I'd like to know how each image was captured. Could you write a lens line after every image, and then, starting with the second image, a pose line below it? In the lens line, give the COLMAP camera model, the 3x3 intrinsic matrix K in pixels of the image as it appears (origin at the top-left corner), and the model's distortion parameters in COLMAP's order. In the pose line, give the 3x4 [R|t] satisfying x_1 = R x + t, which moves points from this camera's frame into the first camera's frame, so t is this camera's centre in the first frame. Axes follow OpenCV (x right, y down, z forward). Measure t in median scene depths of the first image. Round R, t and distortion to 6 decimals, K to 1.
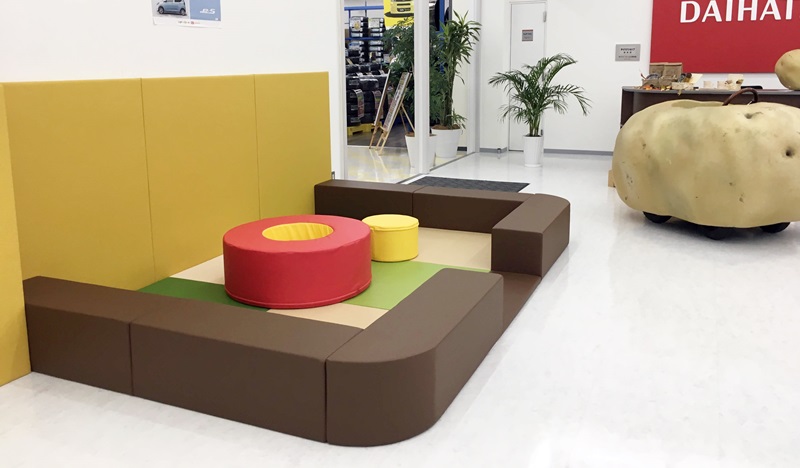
lens RADIAL K [[674.8, 0, 400.0], [0, 674.8, 234.0], [0, 0, 1]] dist [-0.010393, 0.006052]
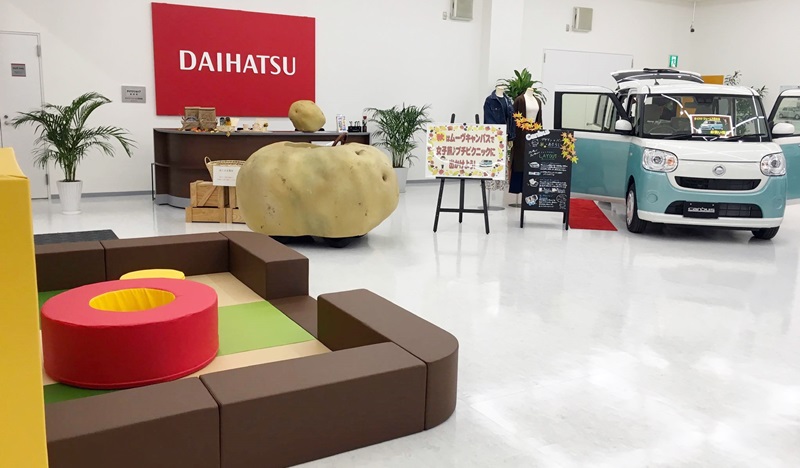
lens RADIAL K [[665.3, 0, 400.0], [0, 665.3, 234.0], [0, 0, 1]] dist [0.102198, -0.003895]
pose [[0.582936, -0.136907, 0.800901, -0.308377], [0.176851, 0.983449, 0.039392, -0.031271], [-0.793038, 0.118677, 0.597500, 0.091244]]
